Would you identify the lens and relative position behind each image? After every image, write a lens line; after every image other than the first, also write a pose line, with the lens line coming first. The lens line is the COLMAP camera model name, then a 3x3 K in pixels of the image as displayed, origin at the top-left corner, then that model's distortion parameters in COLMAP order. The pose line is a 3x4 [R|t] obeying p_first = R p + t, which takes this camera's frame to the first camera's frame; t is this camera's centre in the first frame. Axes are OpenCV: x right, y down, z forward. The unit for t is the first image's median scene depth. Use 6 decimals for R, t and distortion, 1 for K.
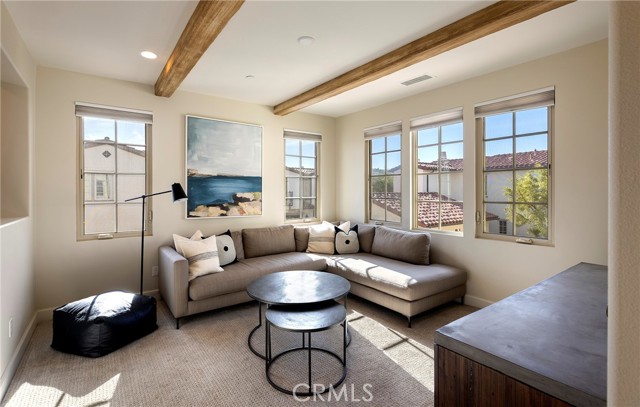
lens RADIAL K [[321.1, 0, 323.5], [0, 321.1, 193.7], [0, 0, 1]] dist [0.002001, 0.000070]
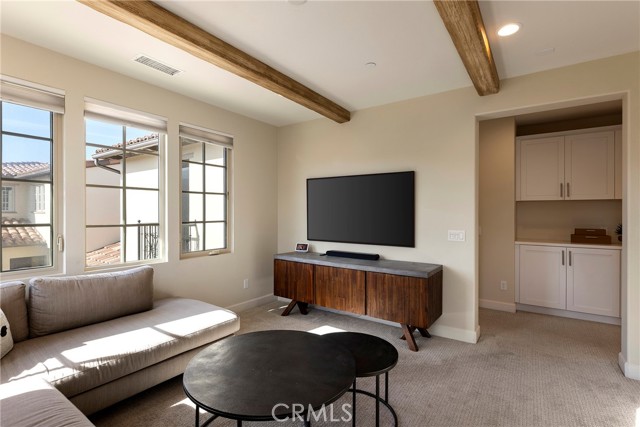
lens RADIAL K [[310.1, 0, 319.4], [0, 310.1, 211.2], [0, 0, 1]] dist [-0.001353, -0.000127]
pose [[-0.337131, 0.002706, 0.941454, -0.764124], [0.005144, 0.999986, -0.001032, -0.008034], [-0.941444, 0.004495, -0.337140, 1.277091]]
